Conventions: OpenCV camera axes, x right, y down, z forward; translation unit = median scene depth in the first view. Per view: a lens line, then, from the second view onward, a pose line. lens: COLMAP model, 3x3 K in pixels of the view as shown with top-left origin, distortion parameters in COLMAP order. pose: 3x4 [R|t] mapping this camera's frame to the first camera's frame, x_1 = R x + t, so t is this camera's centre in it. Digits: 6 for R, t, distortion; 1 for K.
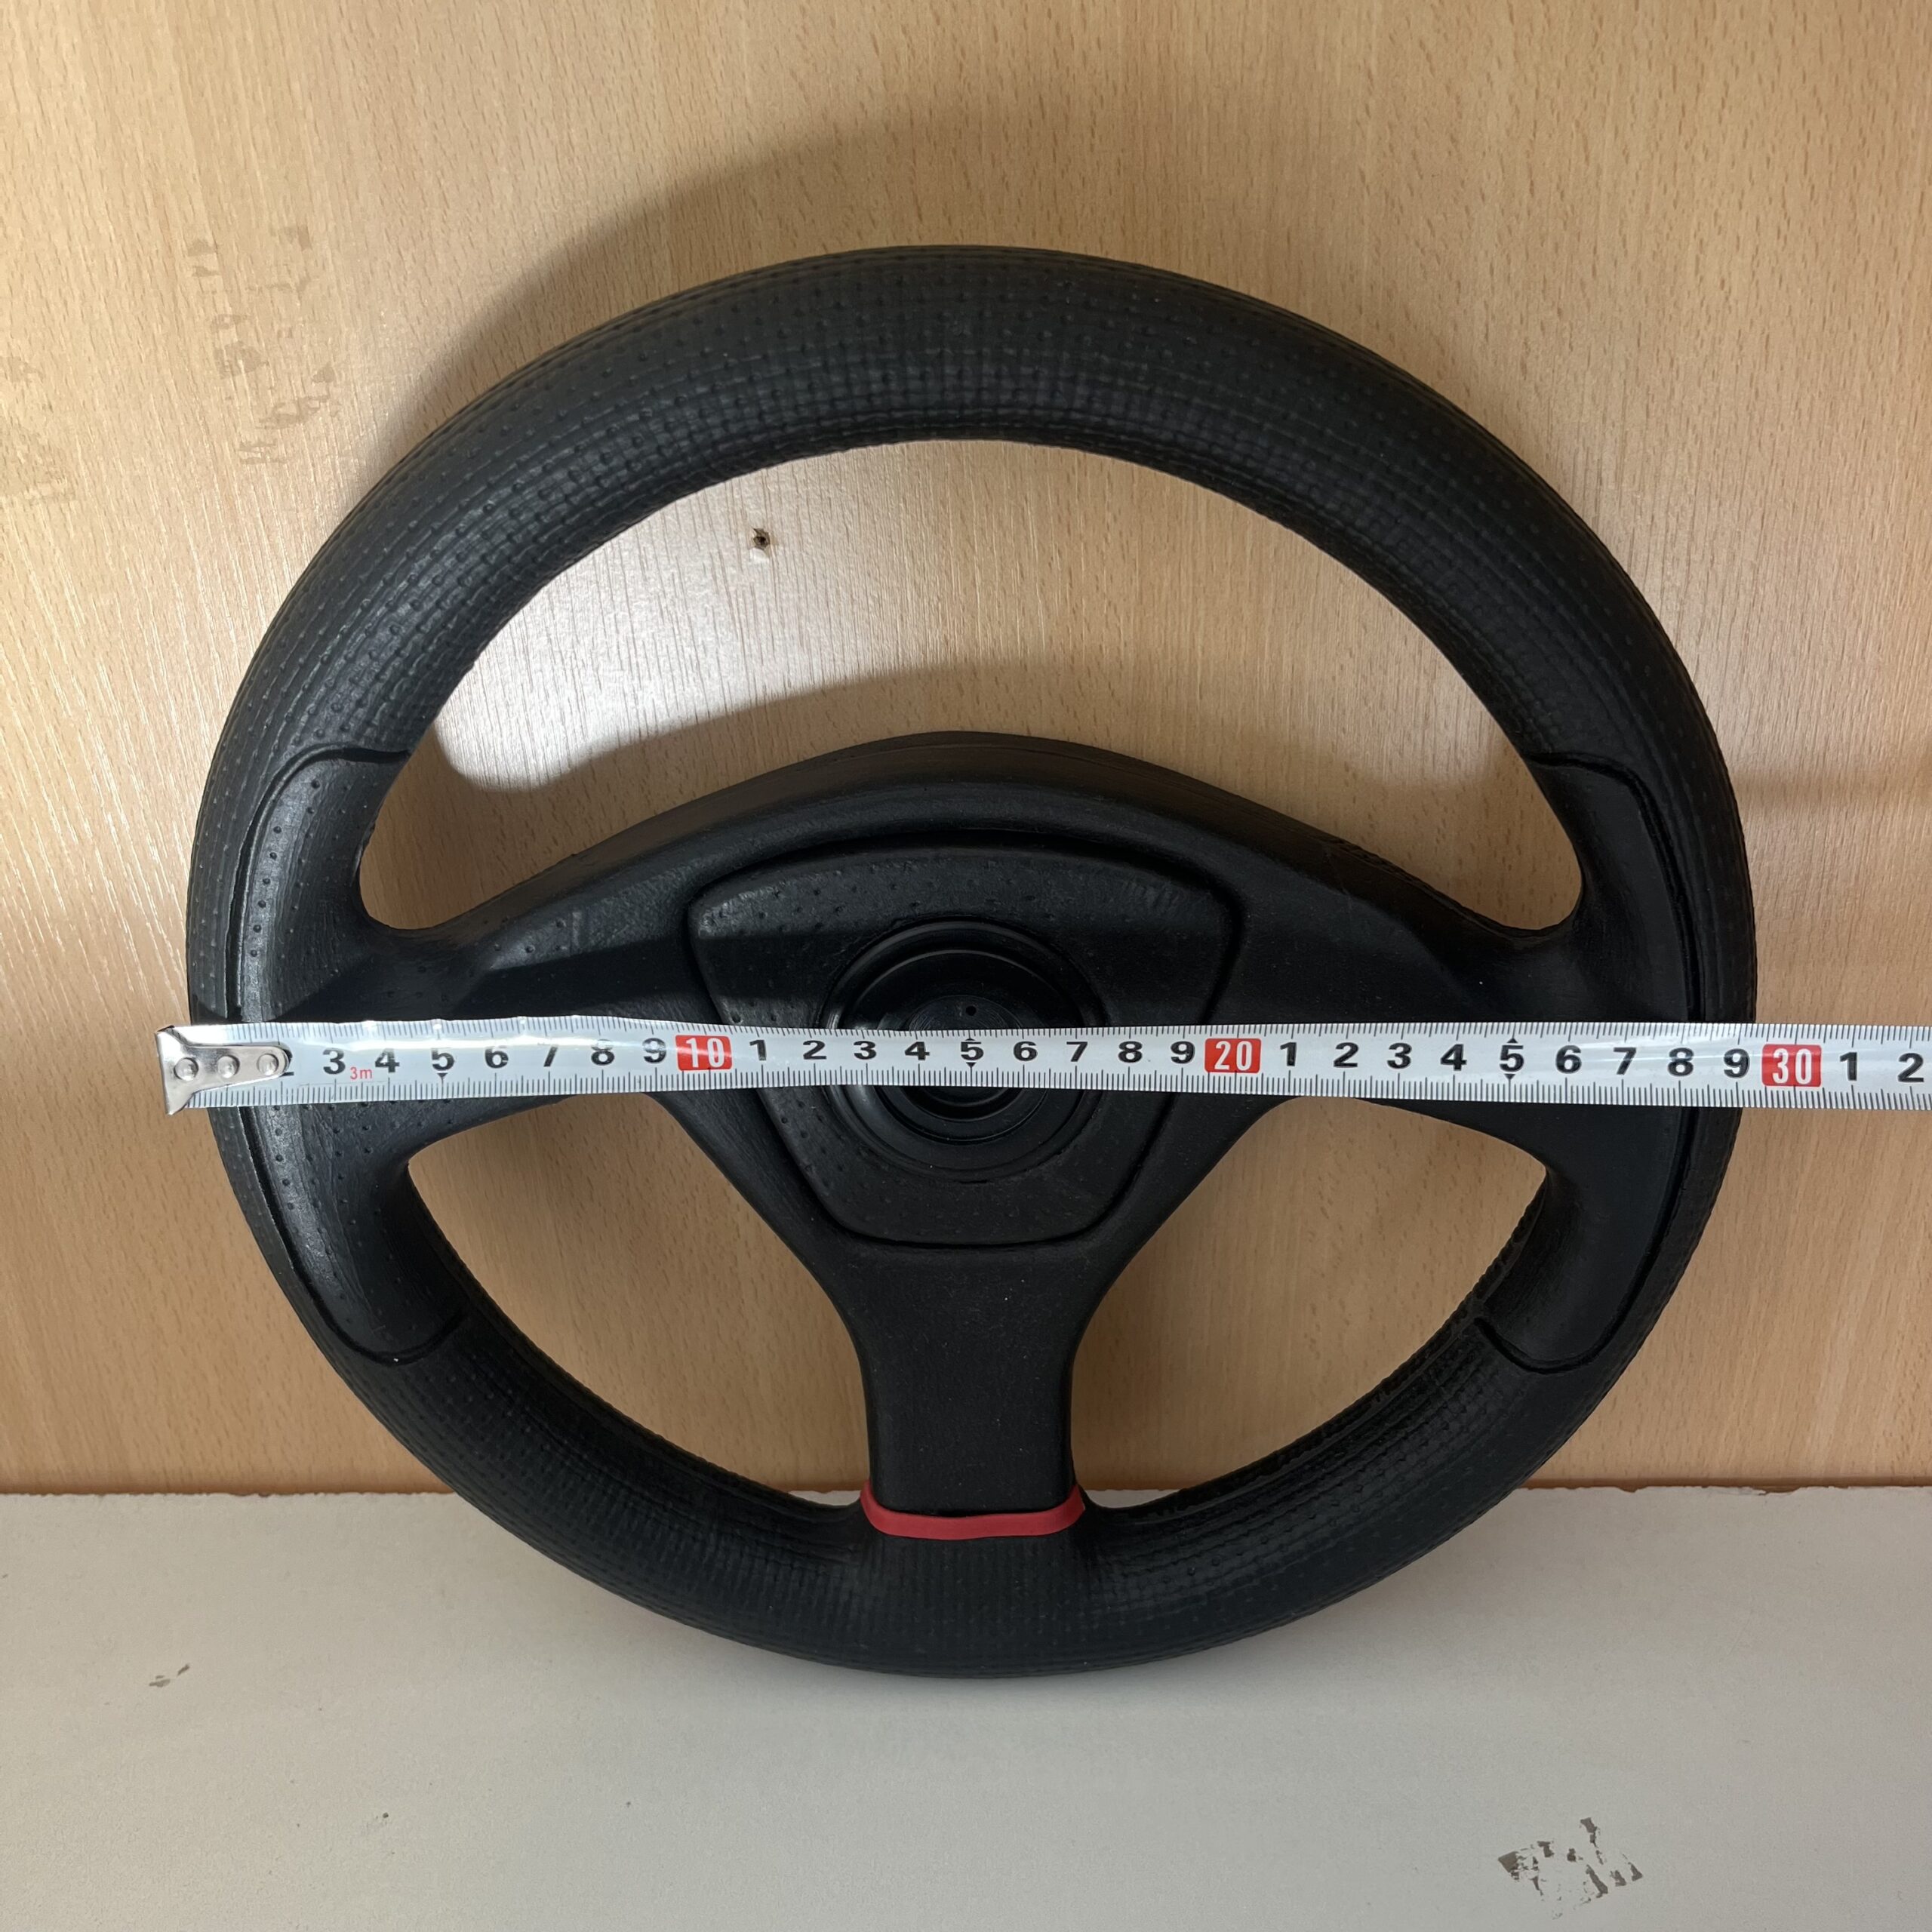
lens RADIAL K [[1987.0, 0, 979.8], [0, 1987.0, 969.7], [0, 0, 1]] dist [0.022119, 0.000000]
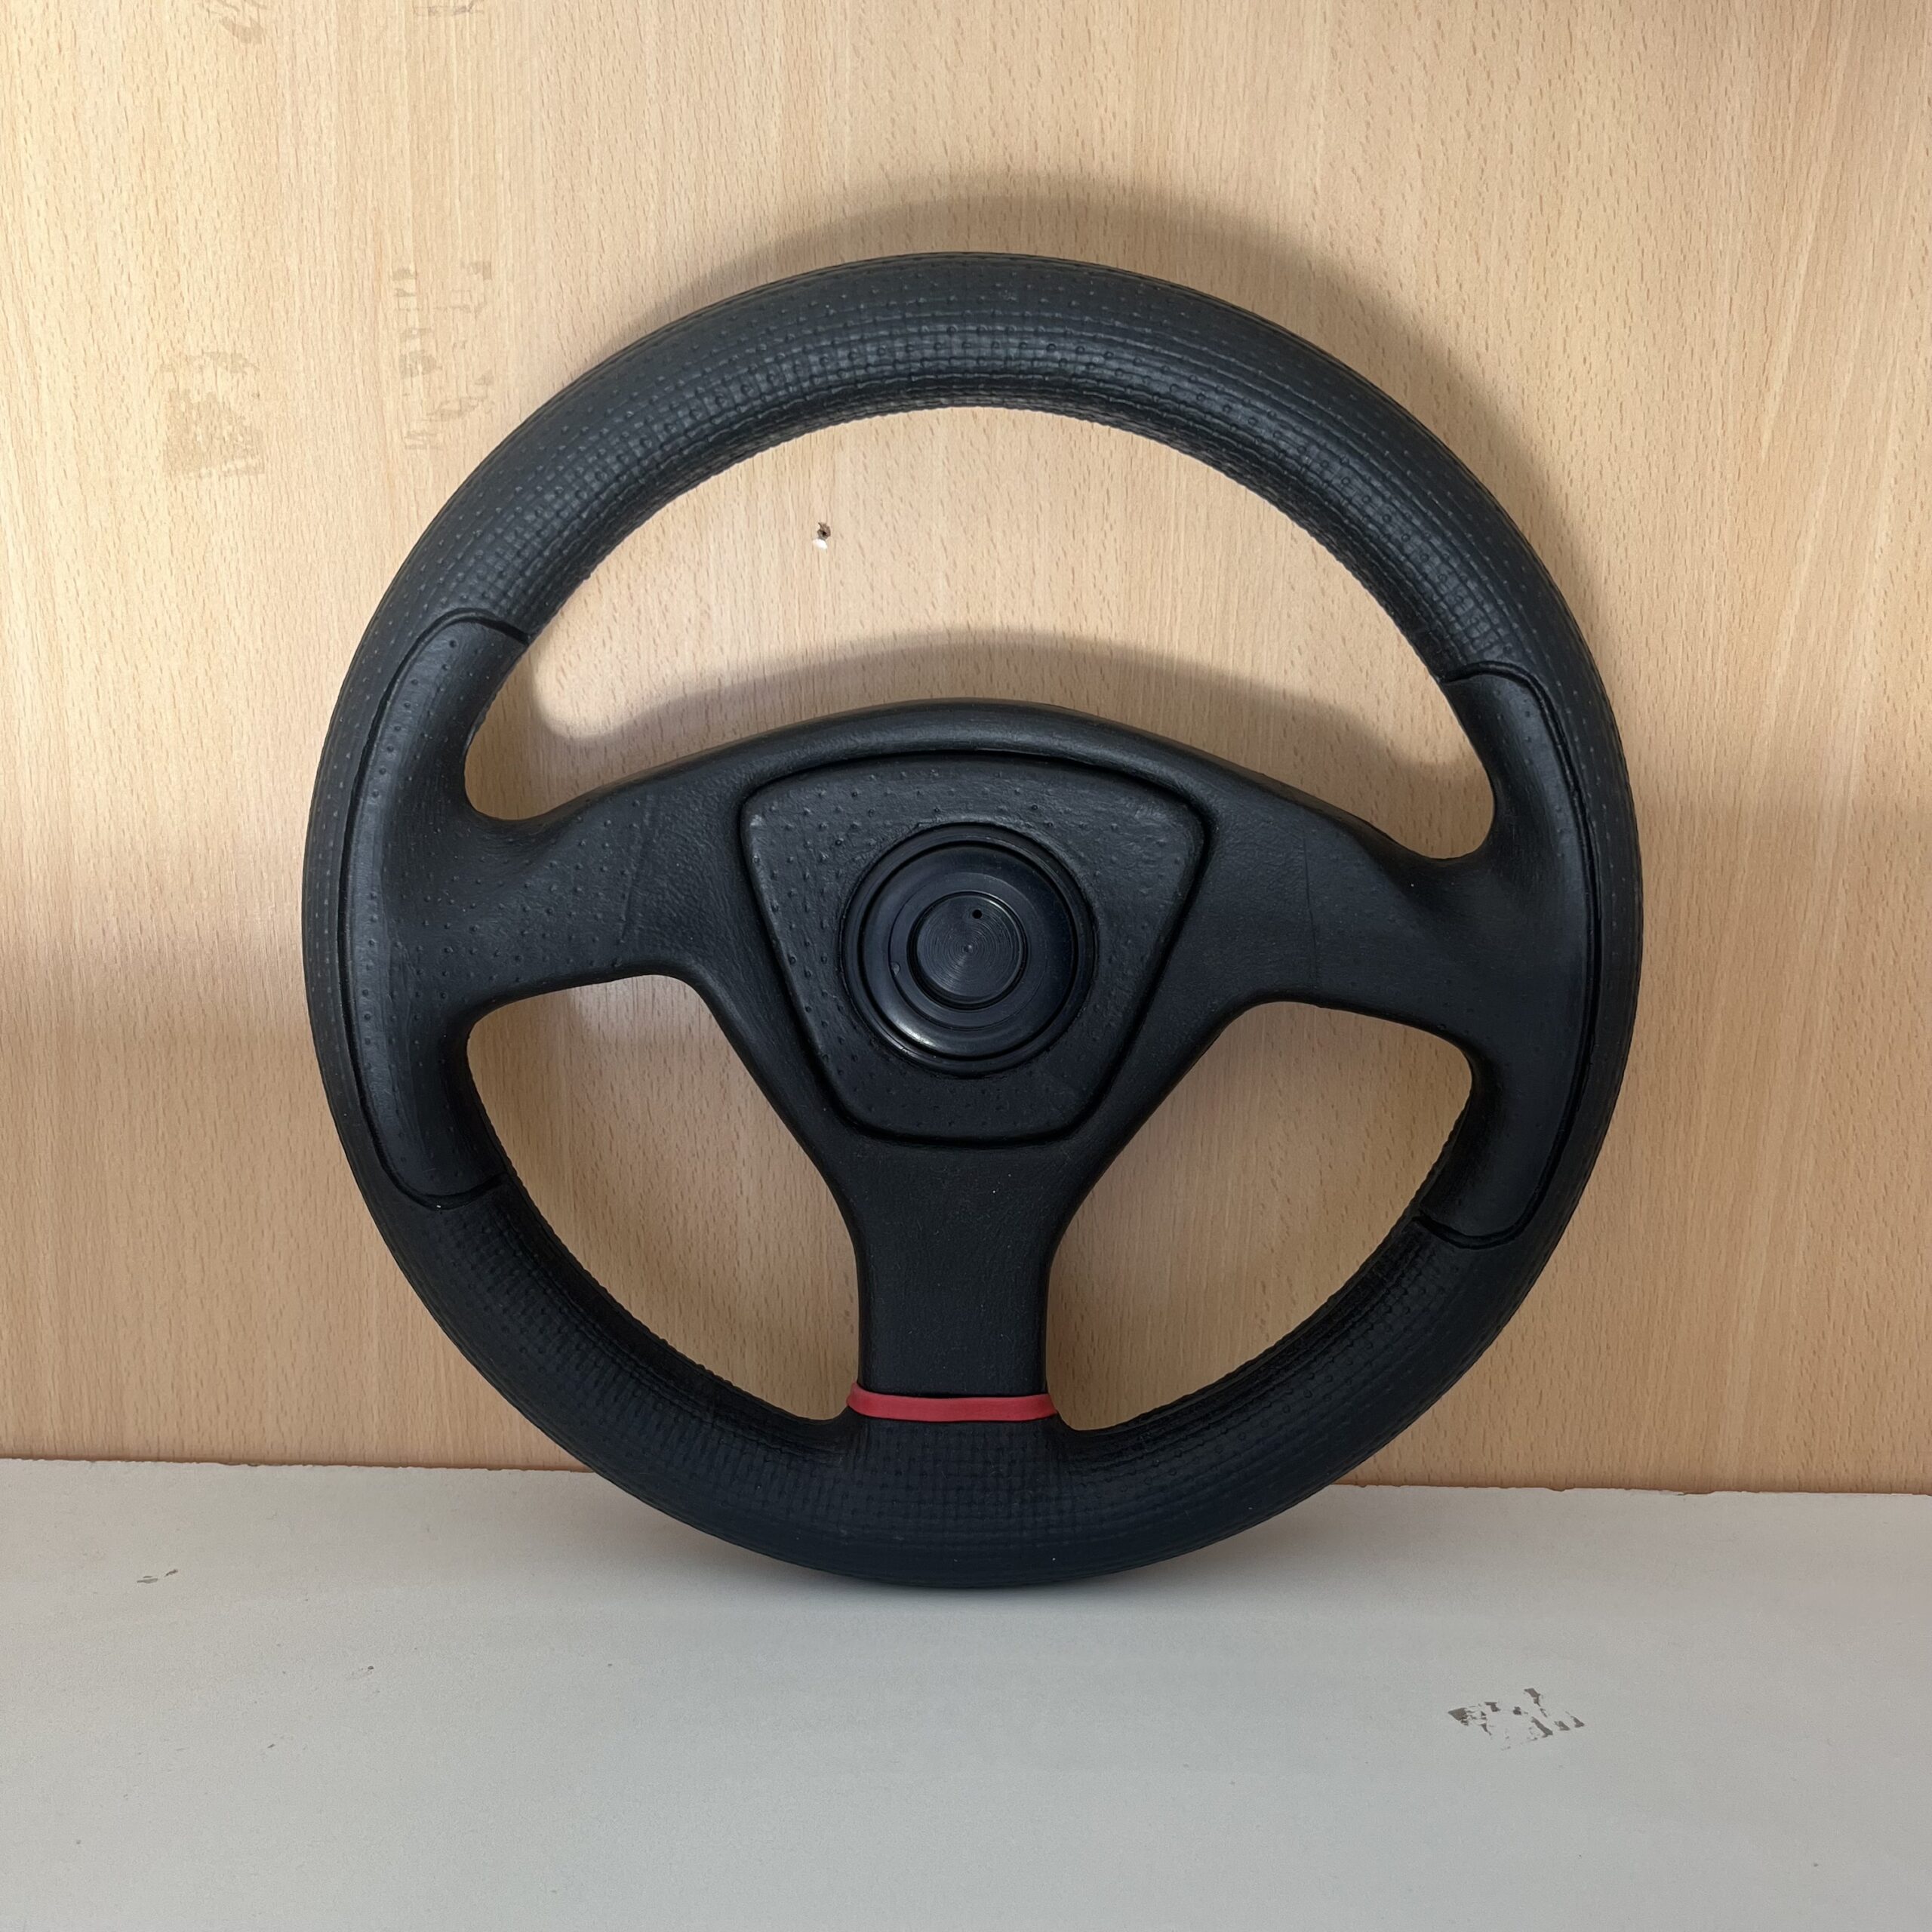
lens RADIAL K [[1987.0, 0, 968.7], [0, 1987.0, 985.1], [0, 0, 1]] dist [0.022119, 0.000000]
pose [[0.998124, 0.050819, 0.034143, -0.047968], [-0.039030, 0.957827, -0.284682, 0.397816], [-0.047171, 0.282815, 0.958014, -0.101370]]
